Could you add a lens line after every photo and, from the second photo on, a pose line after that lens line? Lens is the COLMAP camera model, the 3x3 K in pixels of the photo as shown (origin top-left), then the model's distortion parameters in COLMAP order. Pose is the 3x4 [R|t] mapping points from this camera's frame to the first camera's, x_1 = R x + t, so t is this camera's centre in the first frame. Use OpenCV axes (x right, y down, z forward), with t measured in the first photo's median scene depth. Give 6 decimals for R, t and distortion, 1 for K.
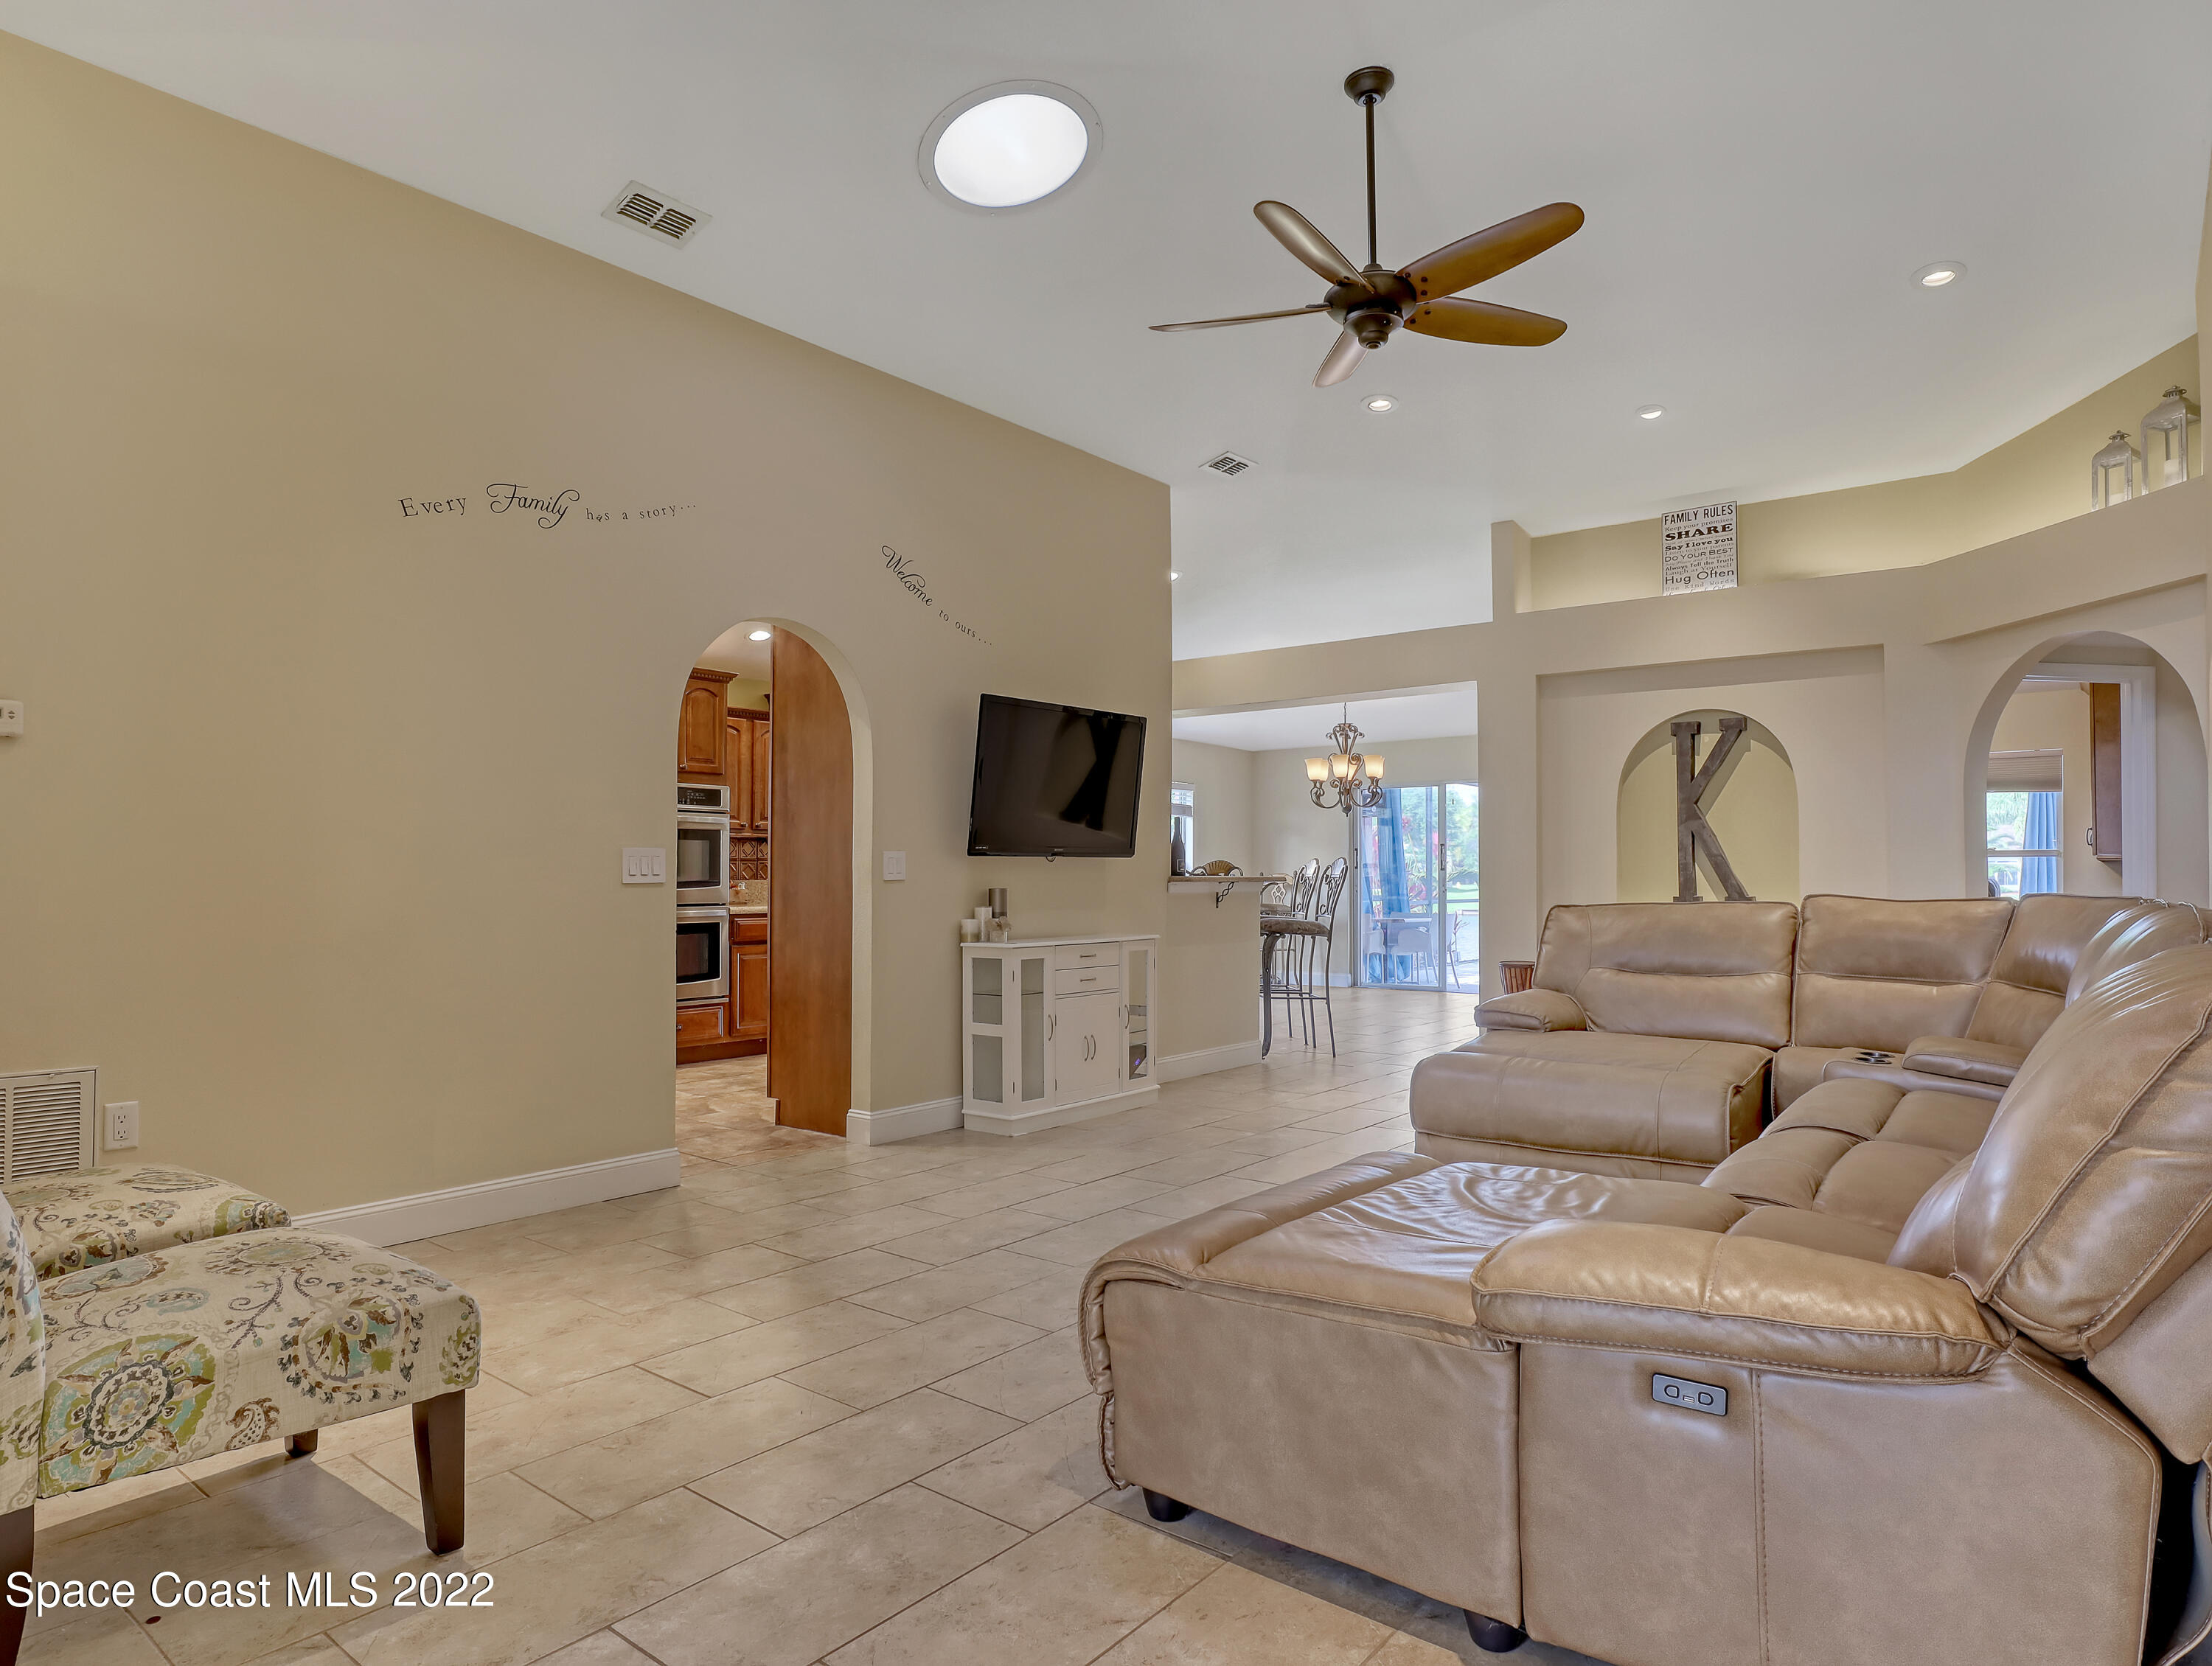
lens RADIAL K [[1393.1, 0, 1122.9], [0, 1393.1, 846.0], [0, 0, 1]] dist [-0.006190, 0.002328]
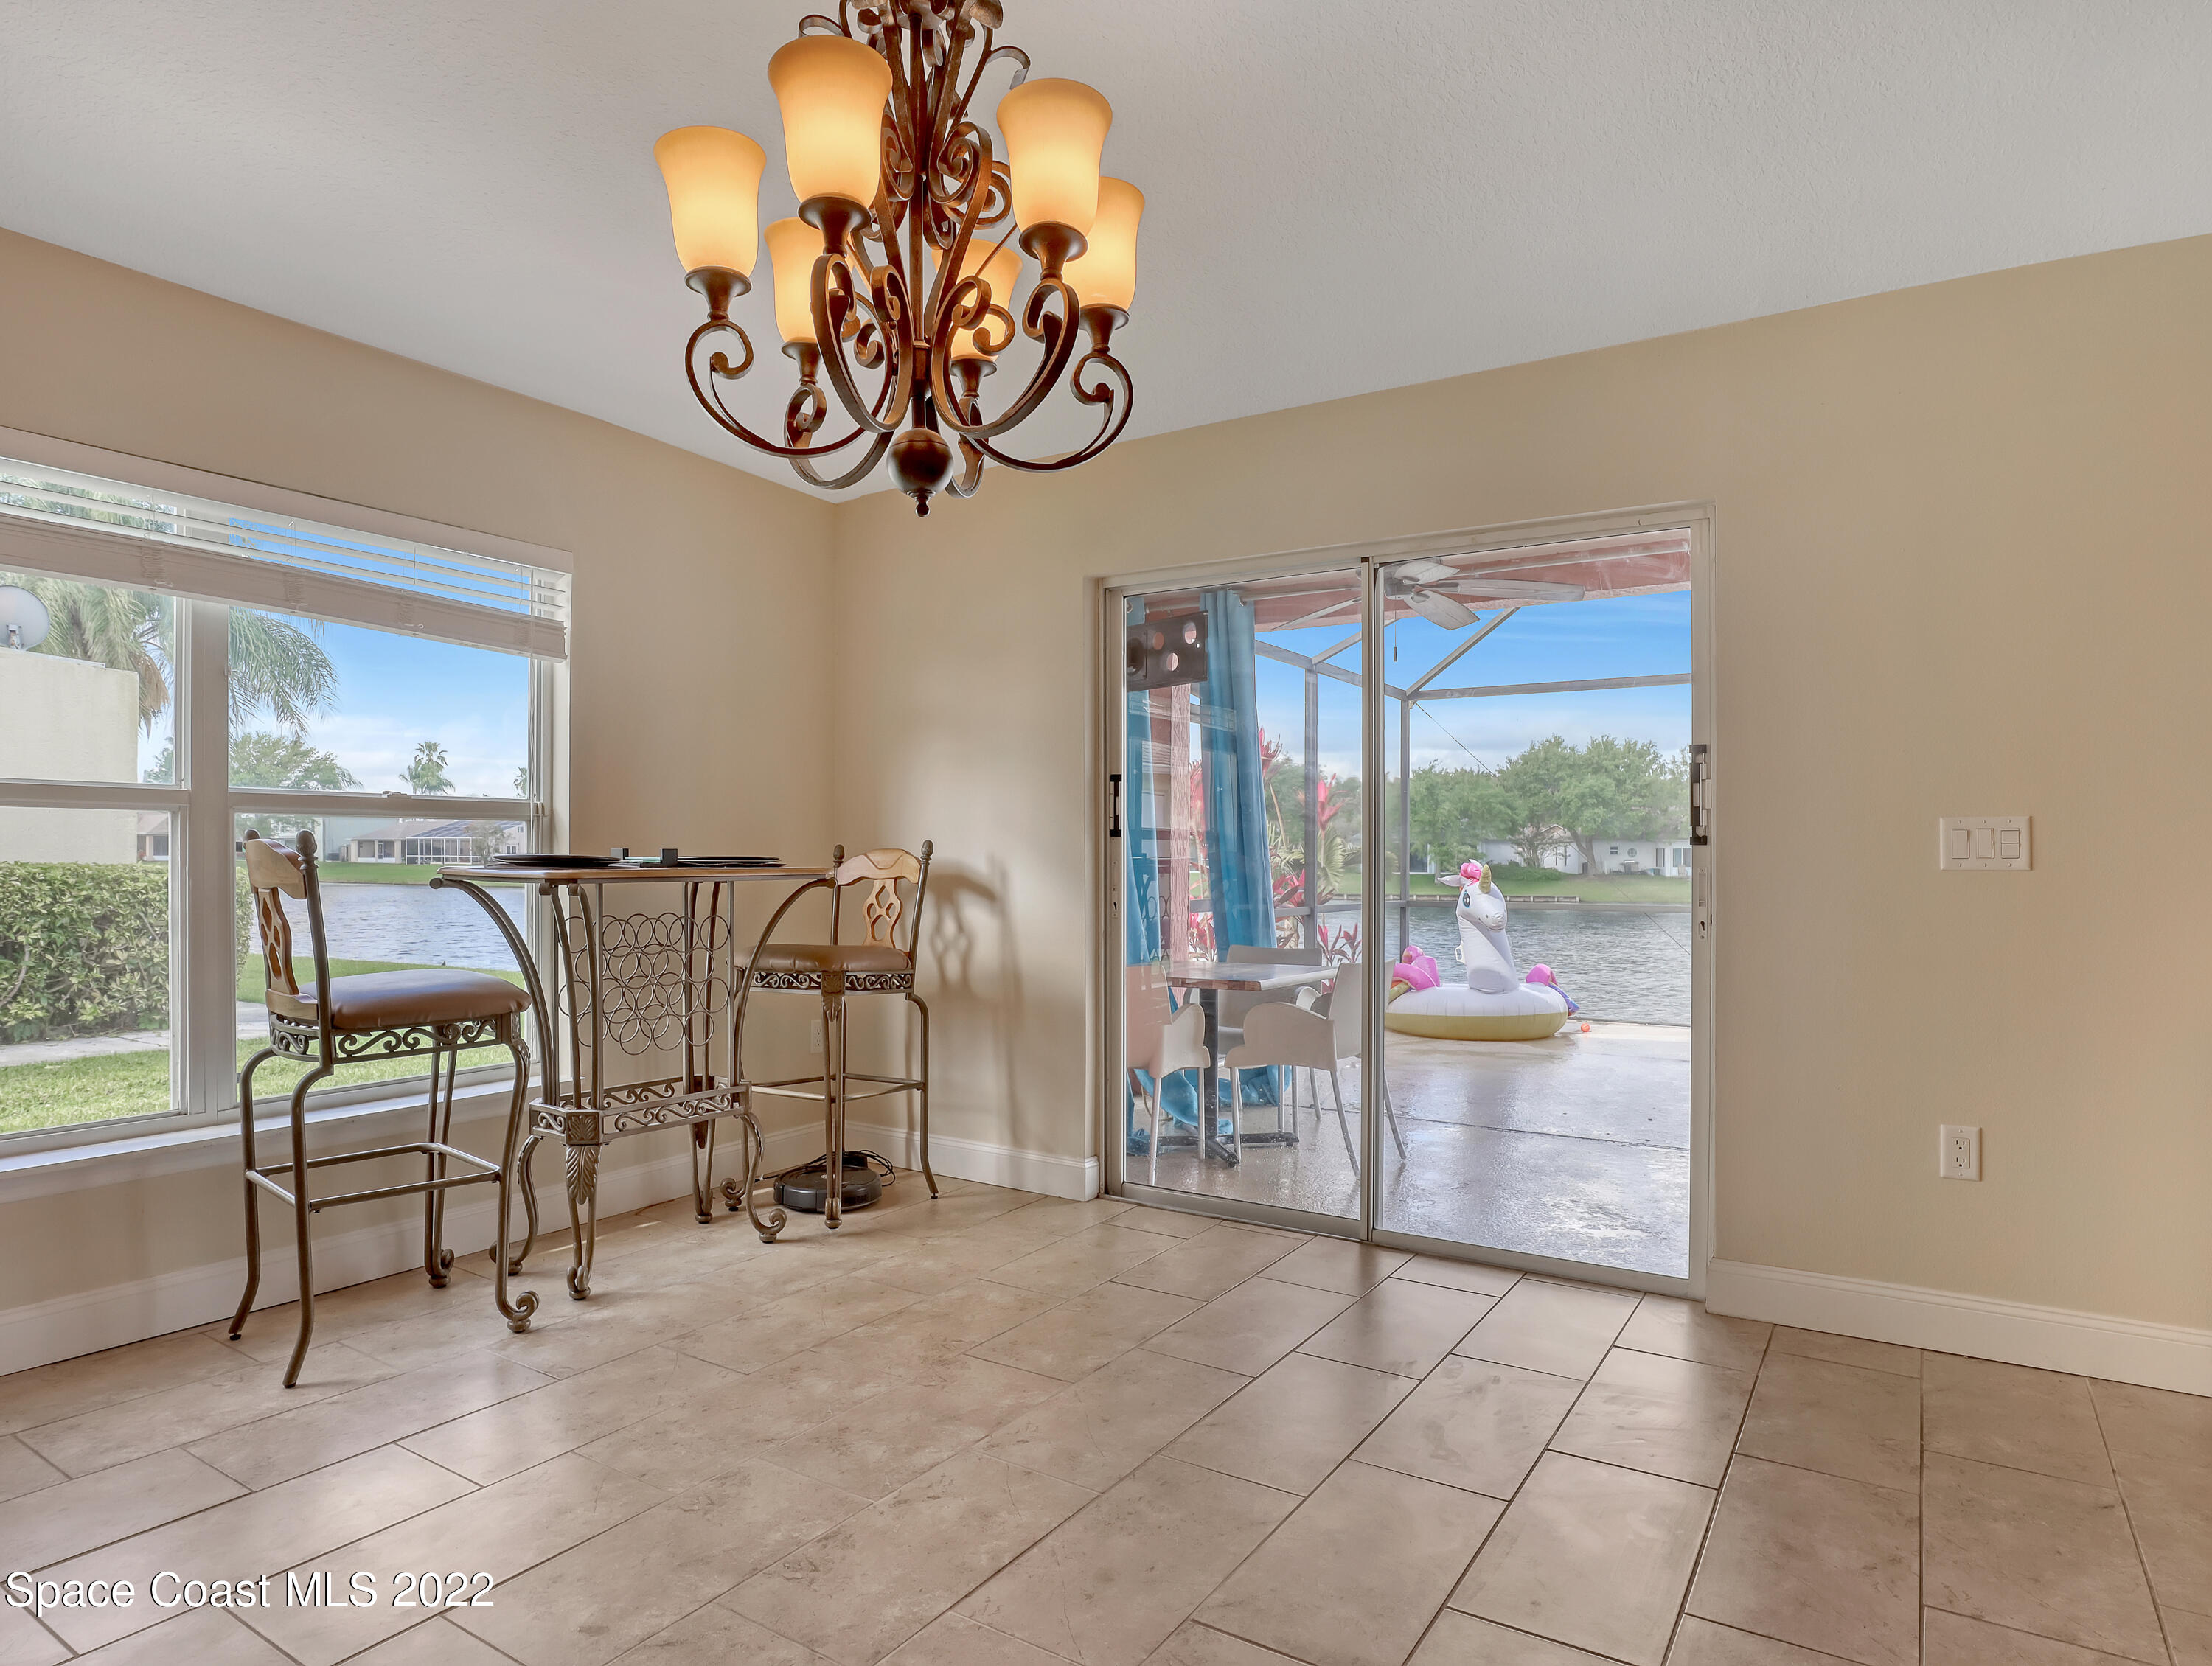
lens RADIAL K [[1393.1, 0, 1122.9], [0, 1393.1, 846.0], [0, 0, 1]] dist [-0.006190, 0.002328]
pose [[0.994860, 0.006389, 0.101057, 0.126155], [-0.007160, 0.999948, 0.007272, 0.015138], [-0.101005, -0.007958, 0.994854, 0.625080]]
